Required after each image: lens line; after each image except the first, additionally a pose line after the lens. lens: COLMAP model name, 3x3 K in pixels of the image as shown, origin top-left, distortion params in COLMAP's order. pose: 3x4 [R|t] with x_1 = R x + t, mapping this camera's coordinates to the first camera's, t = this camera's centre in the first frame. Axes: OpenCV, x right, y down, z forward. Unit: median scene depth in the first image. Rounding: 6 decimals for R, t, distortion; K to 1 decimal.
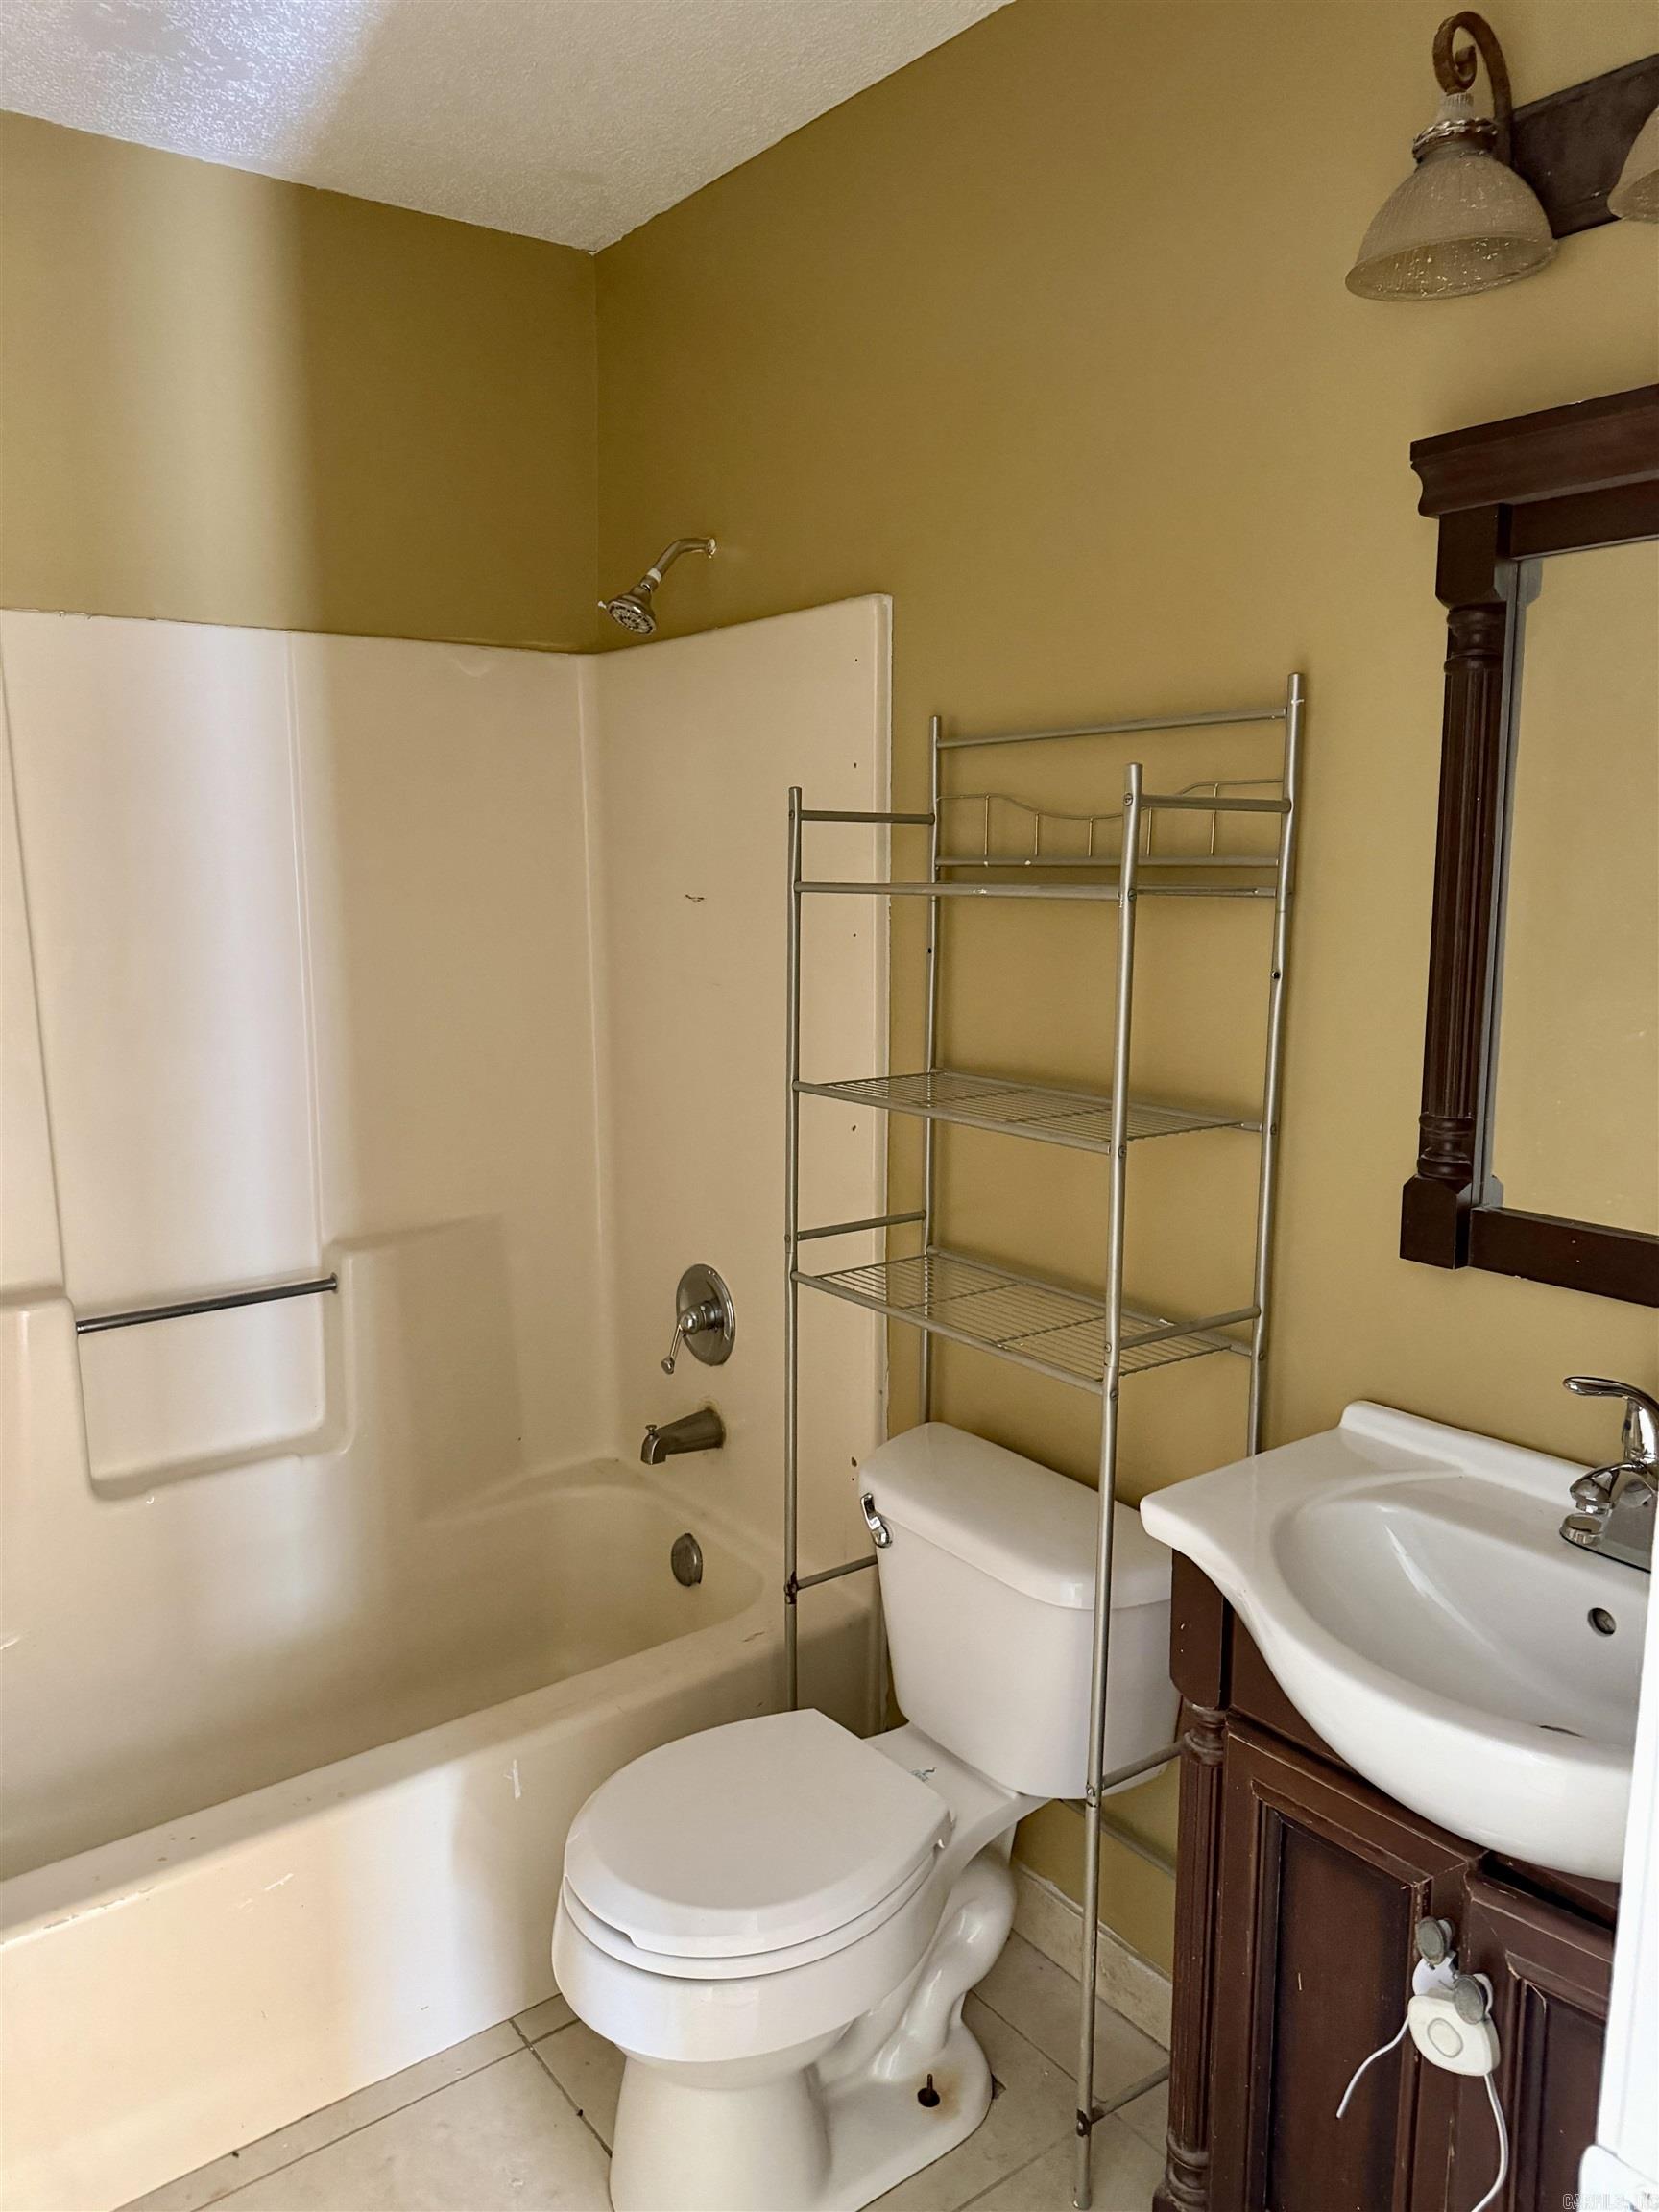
lens RADIAL K [[1572.4, 0, 833.8], [0, 1572.4, 1129.6], [0, 0, 1]] dist [0.084601, -0.101007]
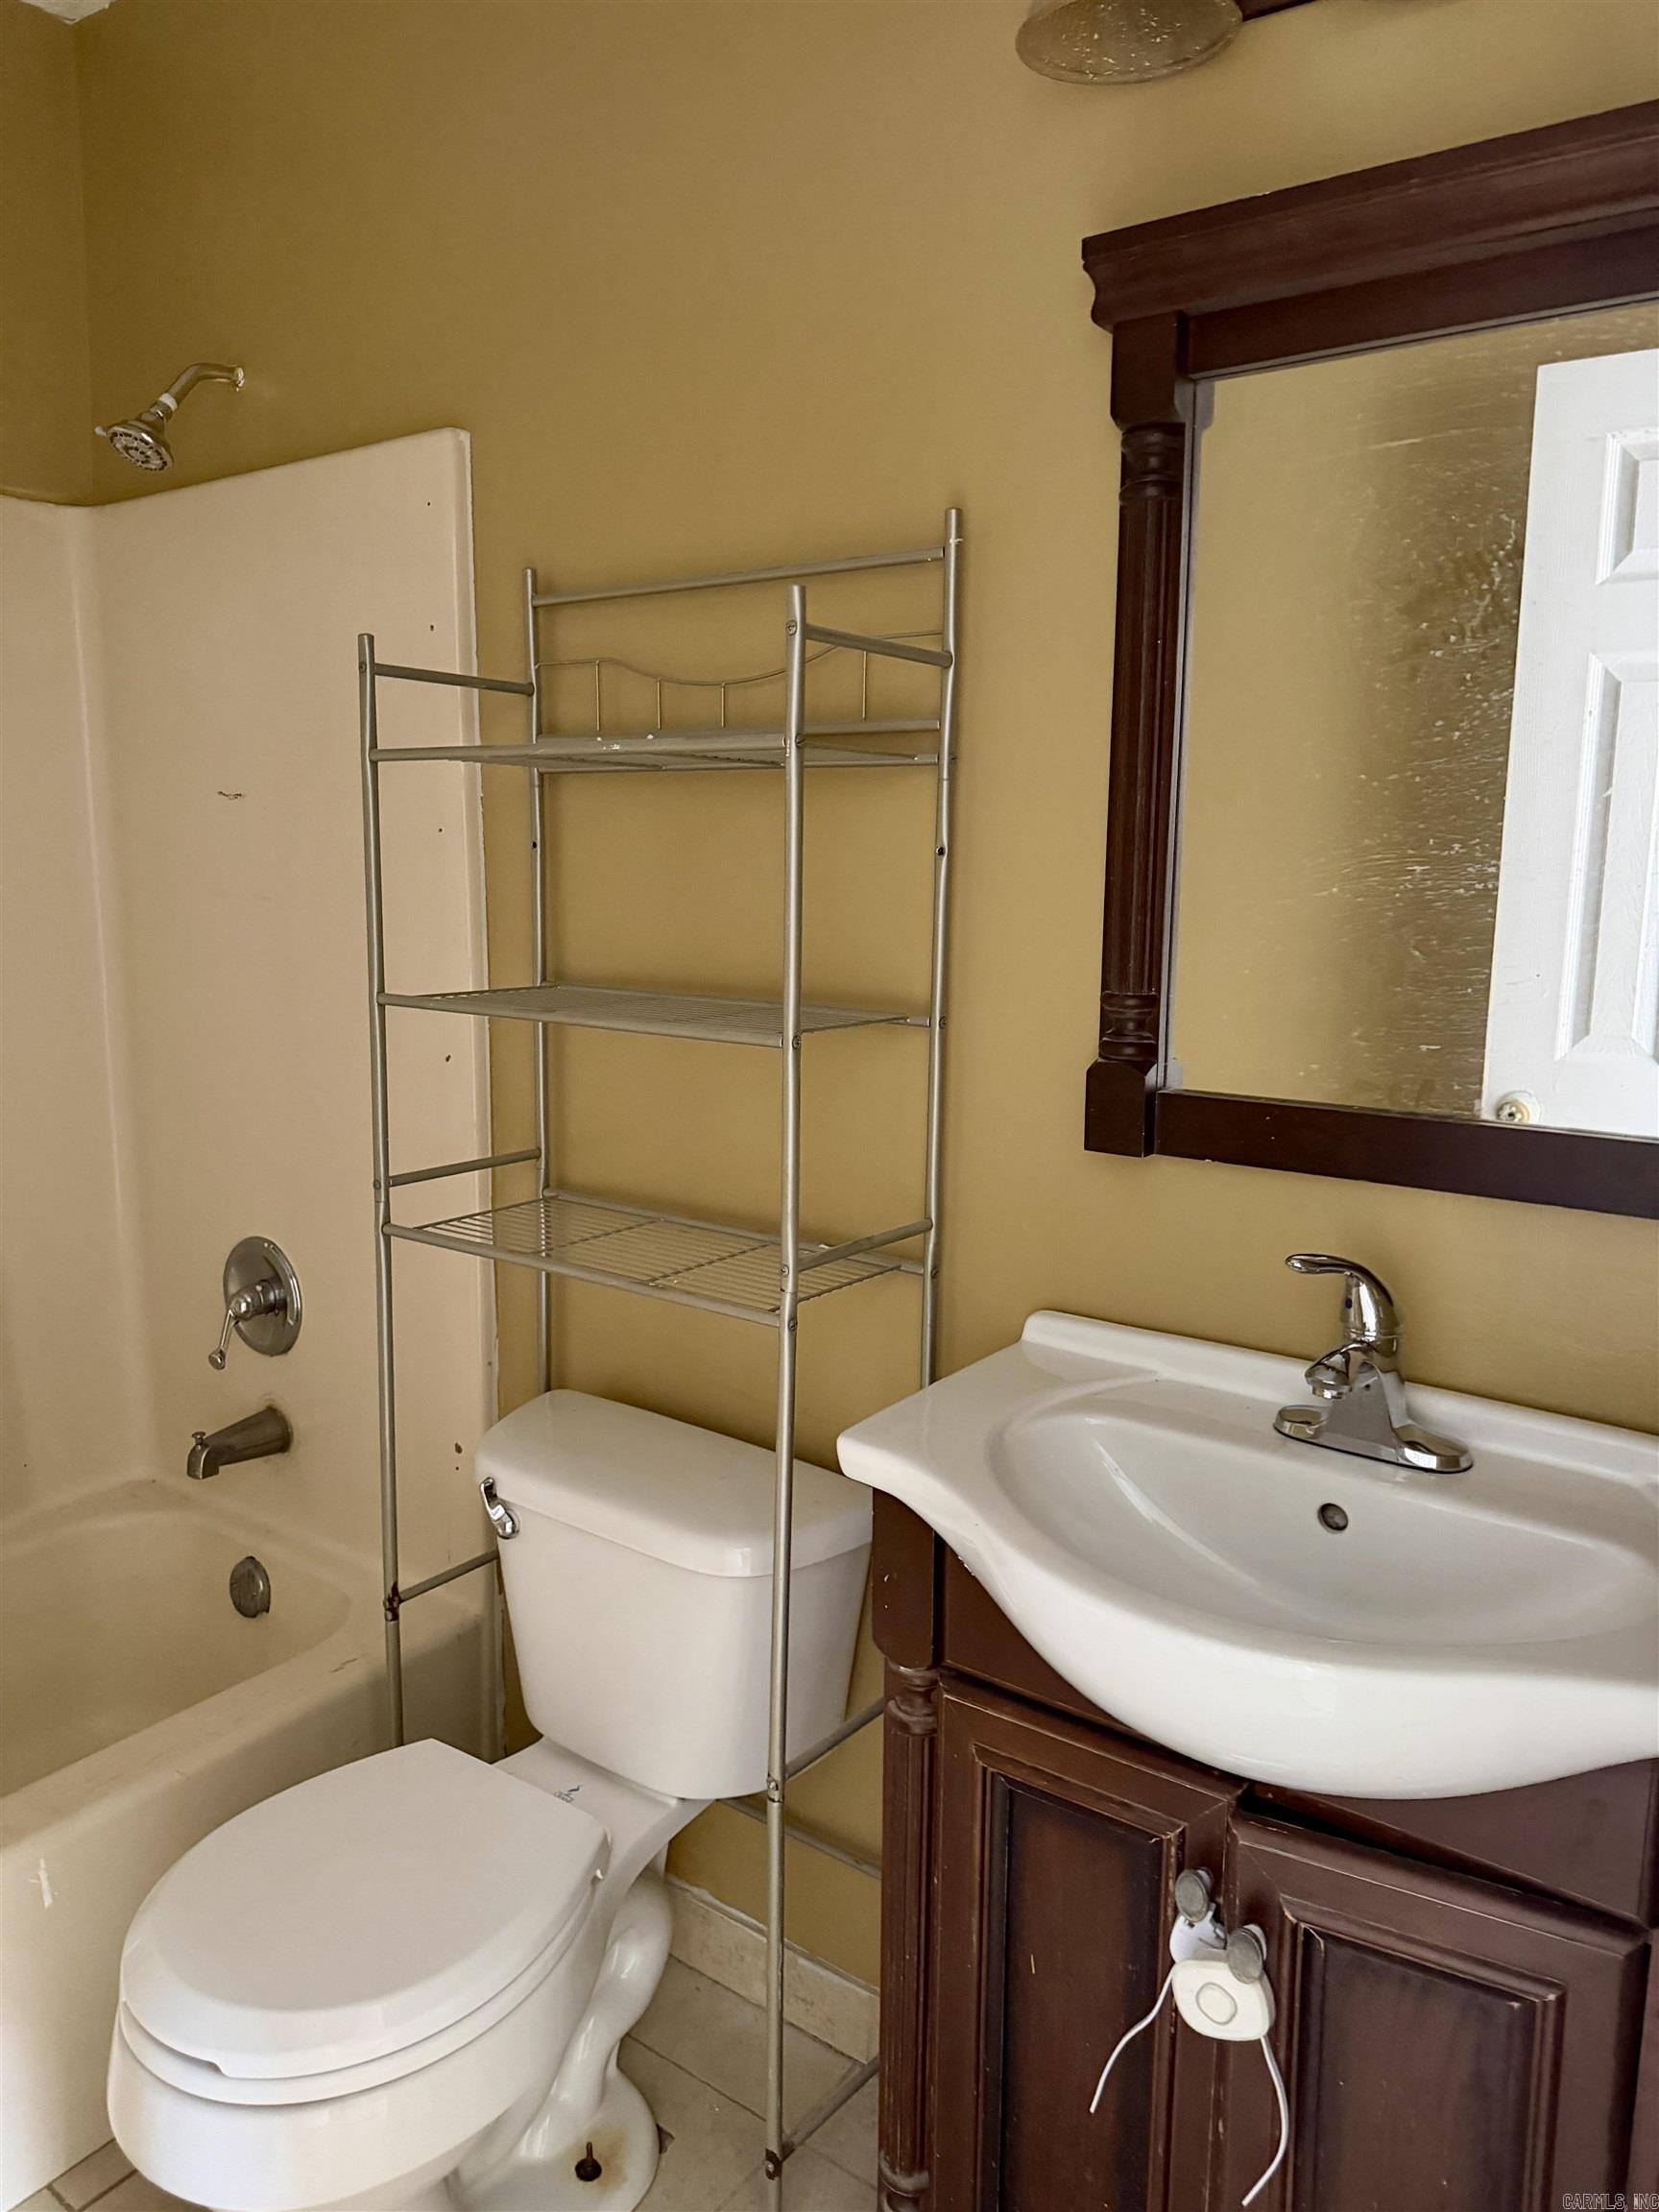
lens RADIAL K [[1568.7, 0, 829.5], [0, 1568.7, 1106.0], [0, 0, 1]] dist [0.075189, -0.104418]
pose [[0.959098, -0.037182, 0.280623, -0.038513], [0.039708, 0.999206, -0.003319, 0.047758], [-0.280277, 0.014326, 0.959812, 0.152463]]
